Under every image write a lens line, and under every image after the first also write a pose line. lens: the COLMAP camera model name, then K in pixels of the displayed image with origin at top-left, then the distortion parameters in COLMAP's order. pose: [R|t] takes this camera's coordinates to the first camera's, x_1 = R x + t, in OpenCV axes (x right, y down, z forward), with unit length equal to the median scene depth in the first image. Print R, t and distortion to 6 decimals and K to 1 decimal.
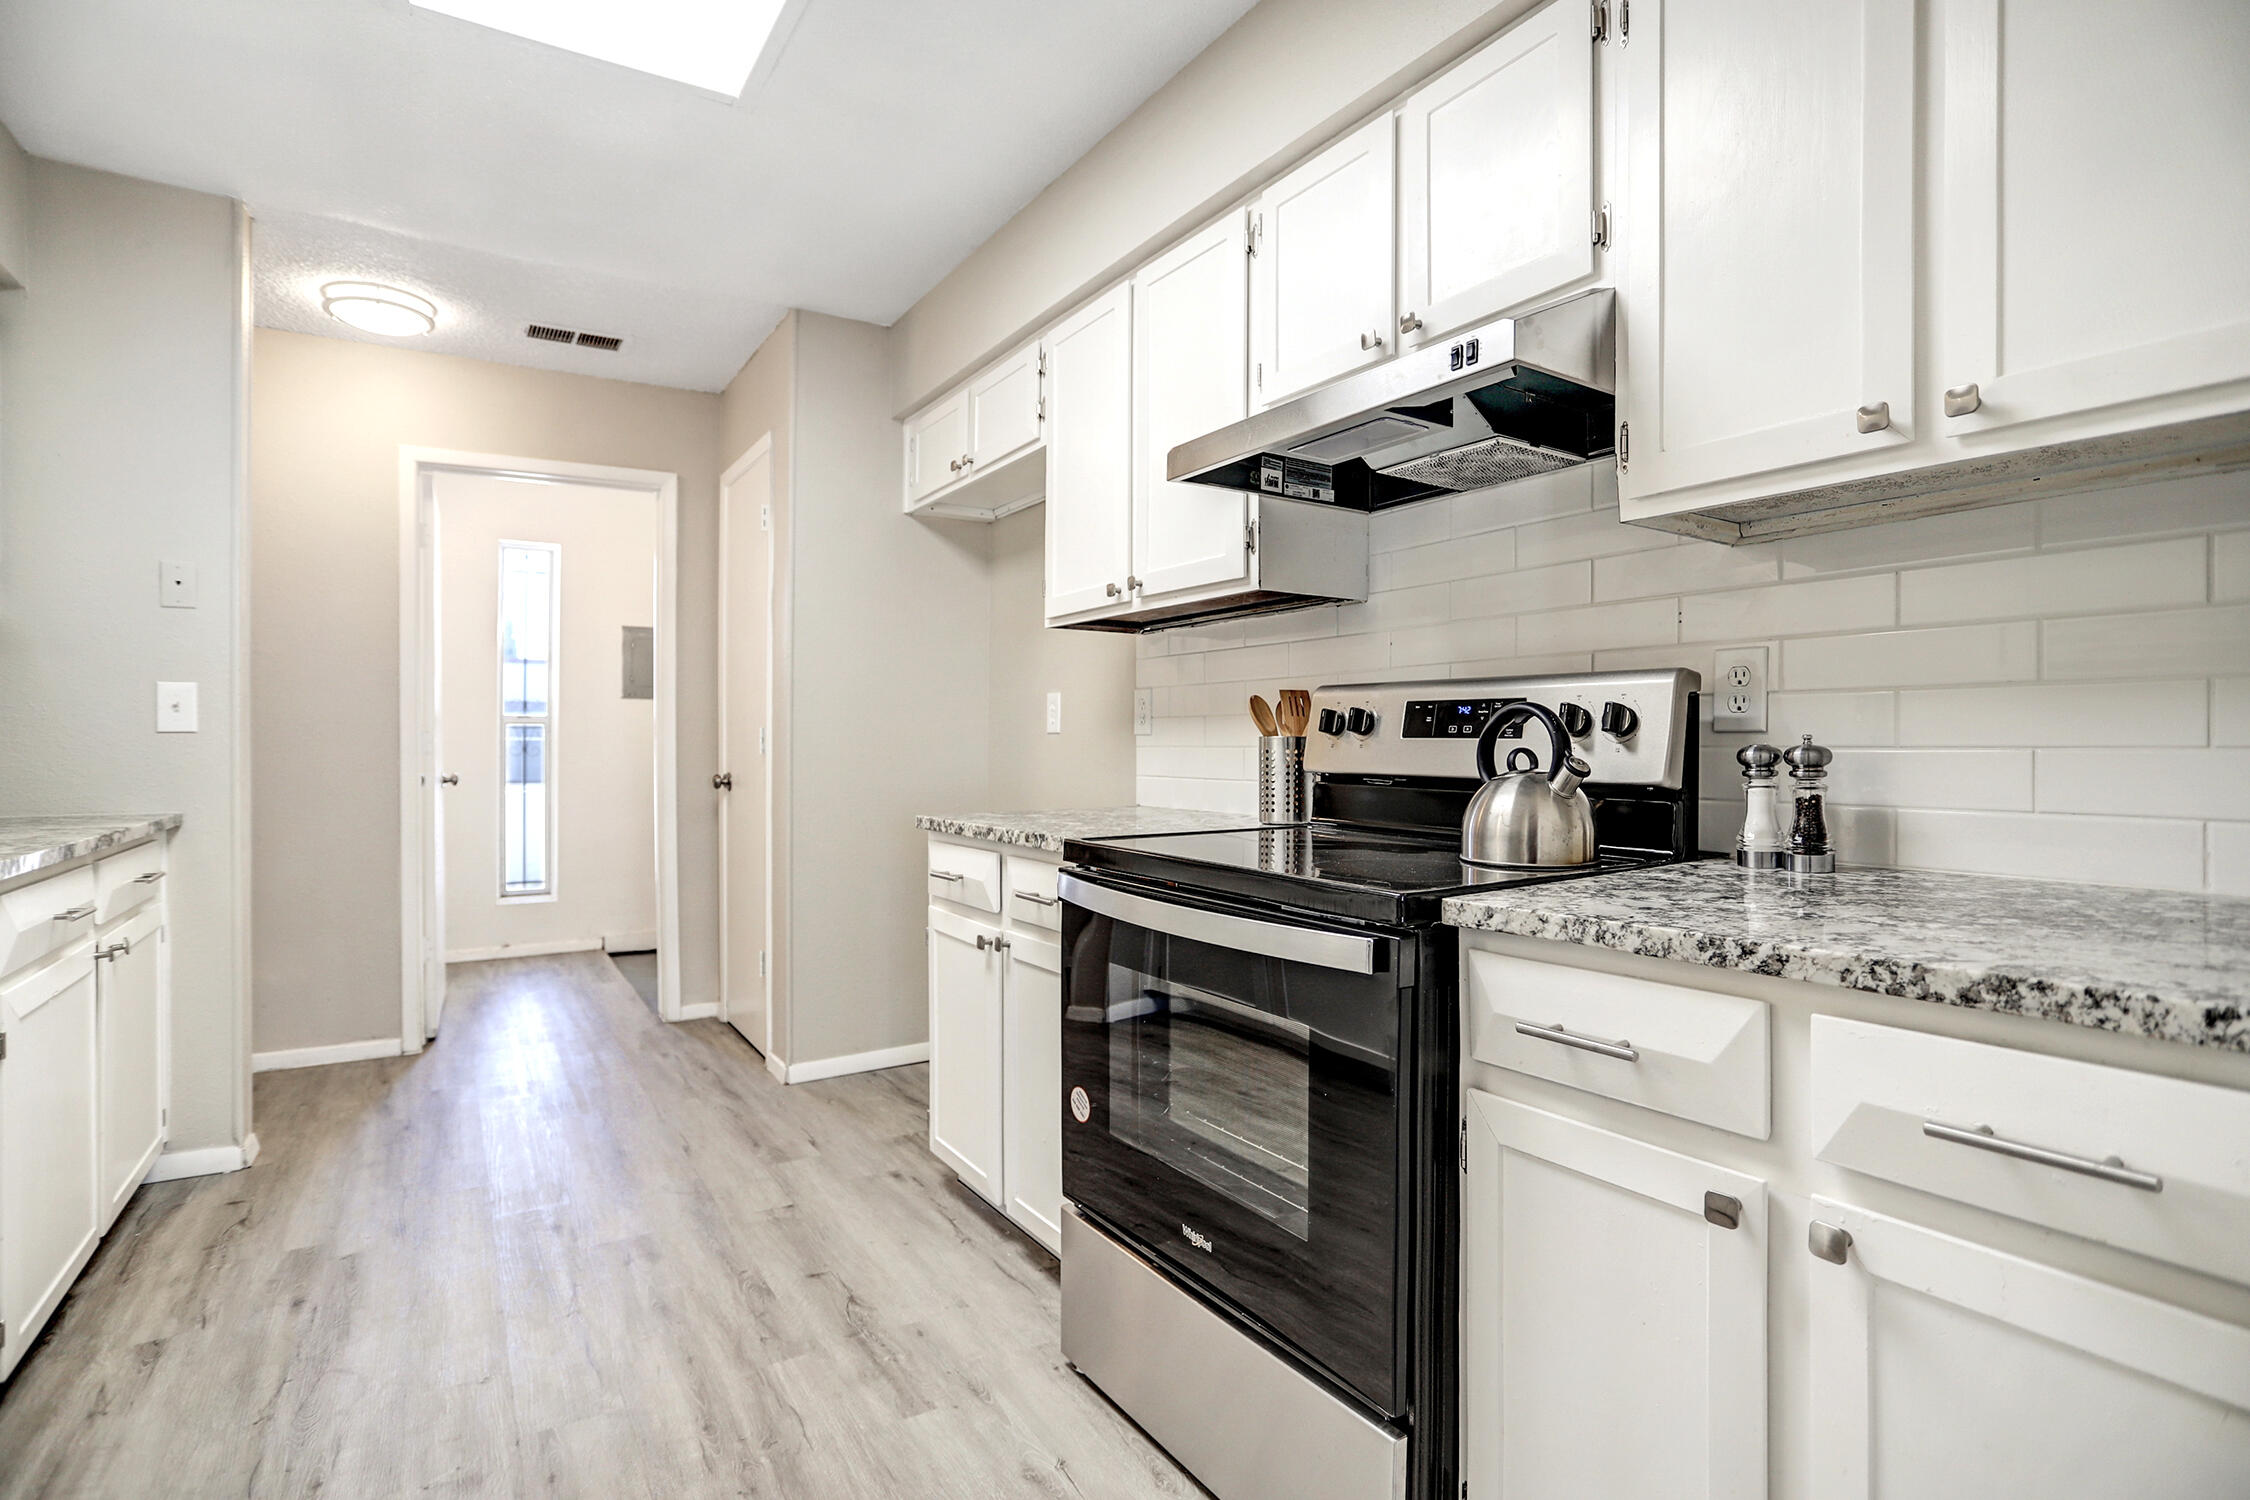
lens RADIAL K [[1107.9, 0, 1125.9], [0, 1107.9, 738.5], [0, 0, 1]] dist [-0.076748, 0.039859]
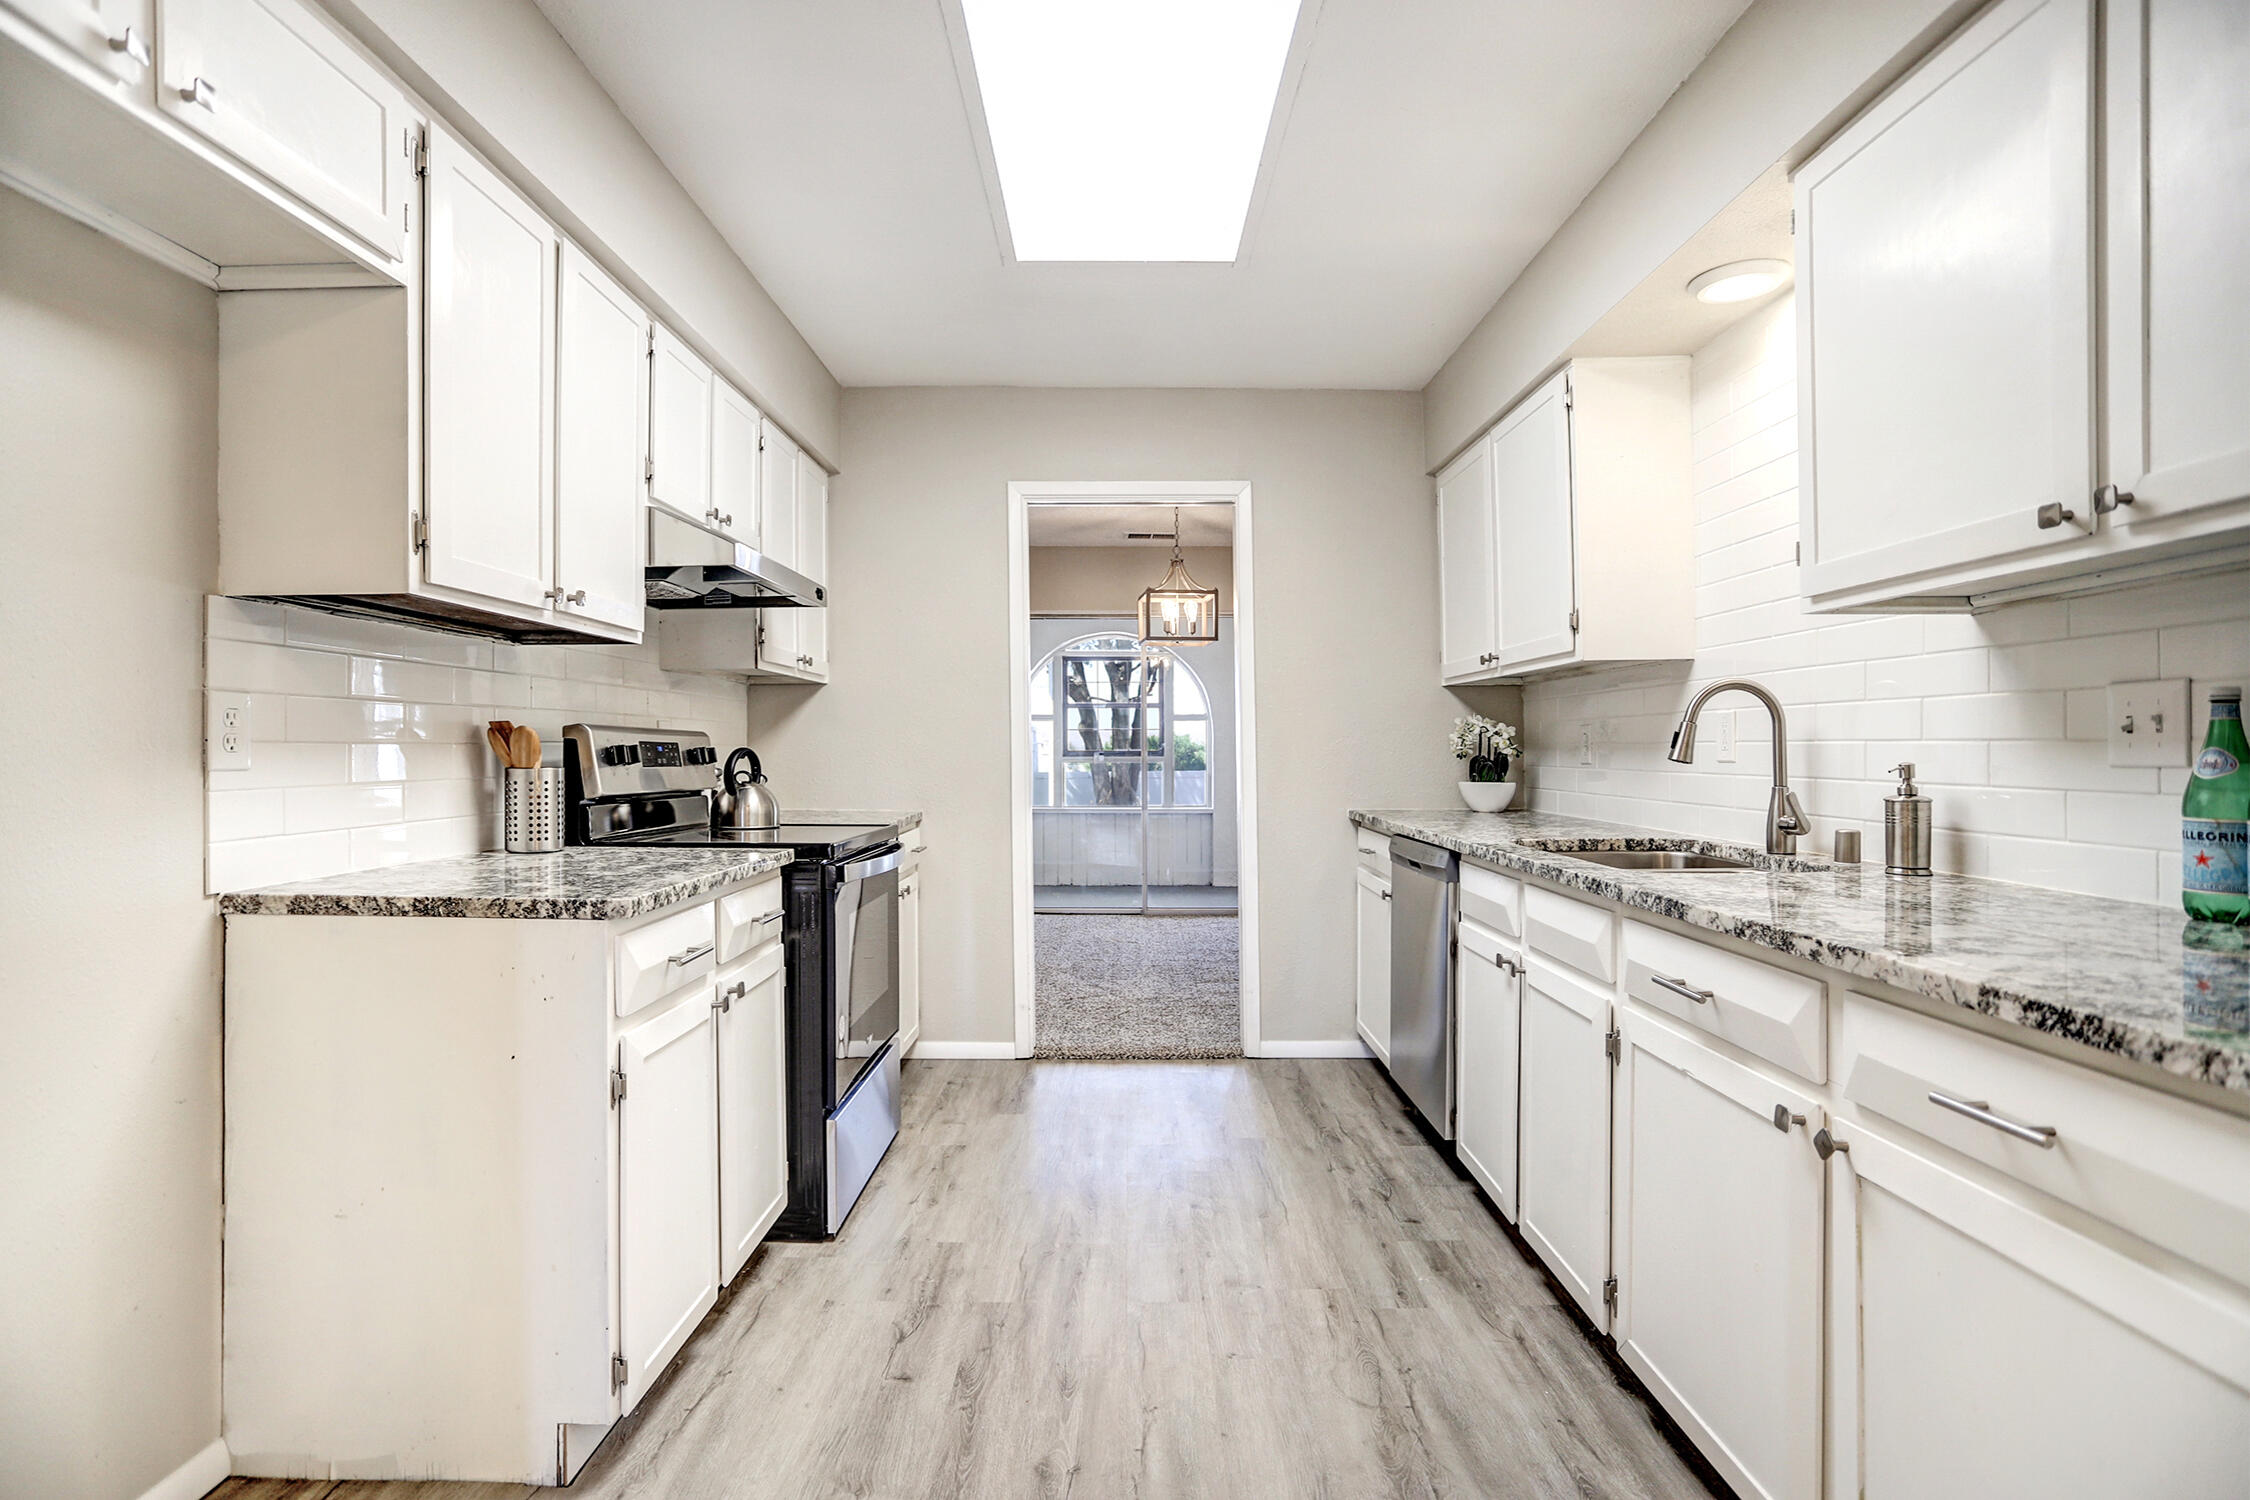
lens RADIAL K [[1189.0, 0, 1125.0], [0, 1189.0, 750.0], [0, 0, 1]] dist [-0.036595, 0.000996]
pose [[-0.844251, 0.009122, 0.535871, -0.939303], [0.006105, 0.999954, -0.007405, -0.005822], [-0.535914, -0.002980, -0.844268, 1.685346]]
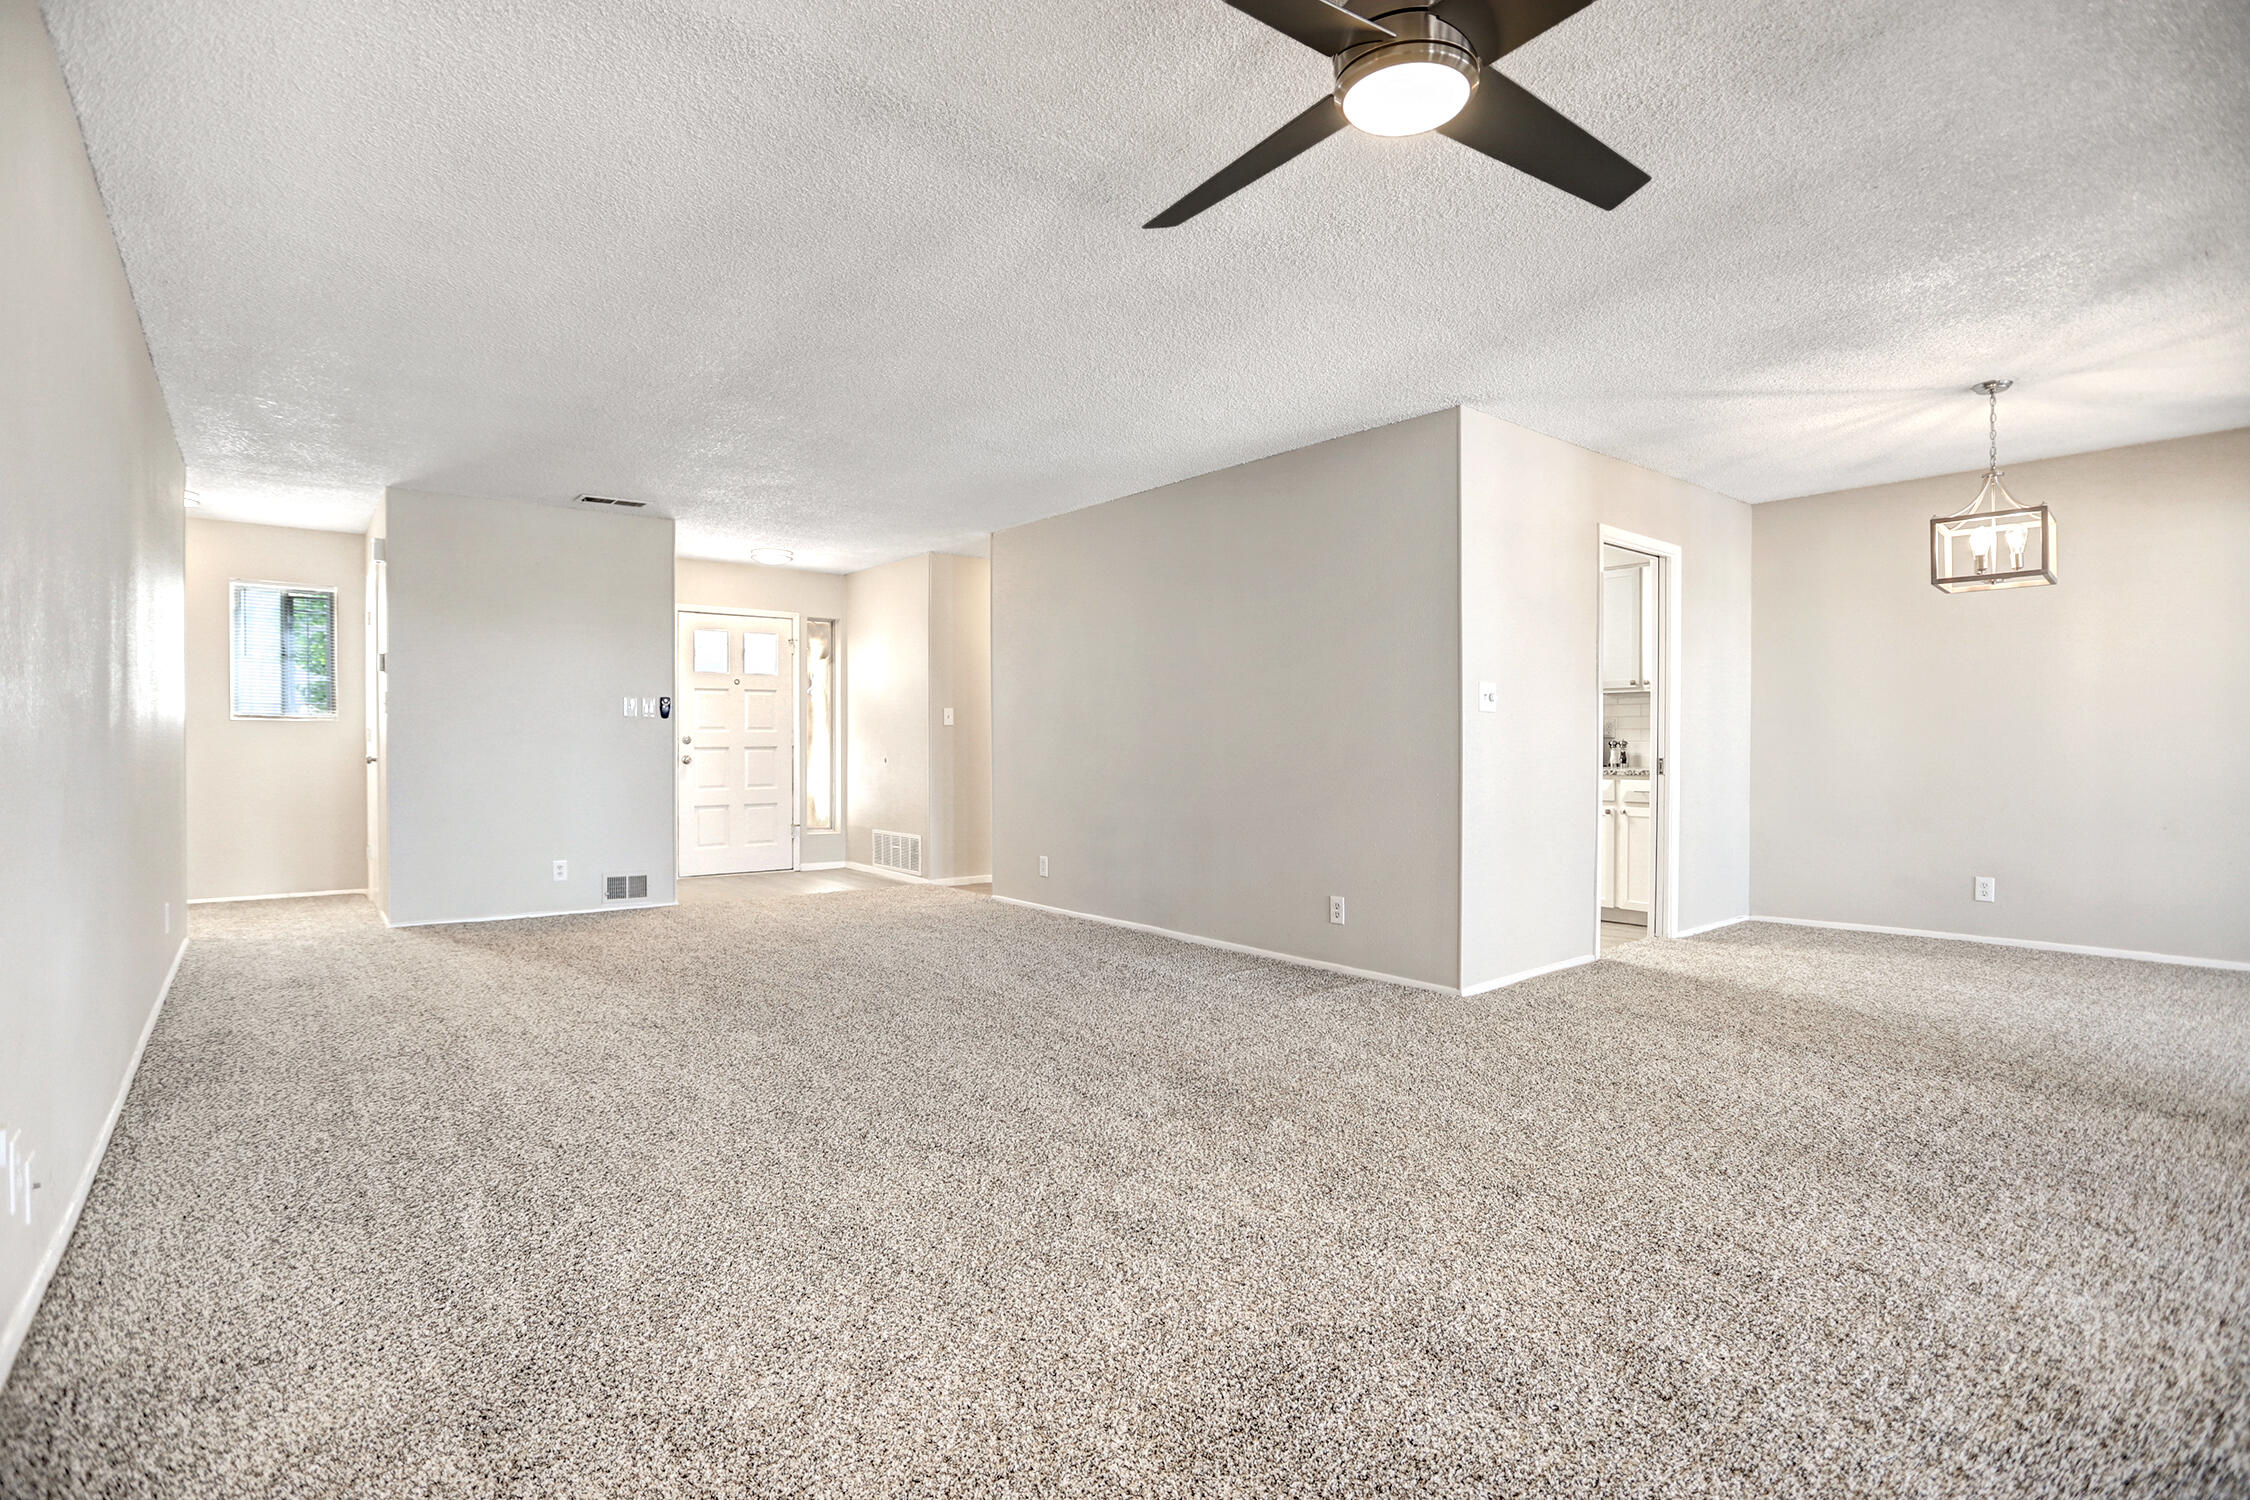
lens RADIAL K [[1107.9, 0, 1125.9], [0, 1107.9, 738.5], [0, 0, 1]] dist [-0.076748, 0.039859]
pose [[0.993781, -0.002363, 0.111326, -1.340961], [0.002283, 0.999997, 0.000844, -0.005561], [-0.111327, -0.000585, 0.993784, -2.283602]]
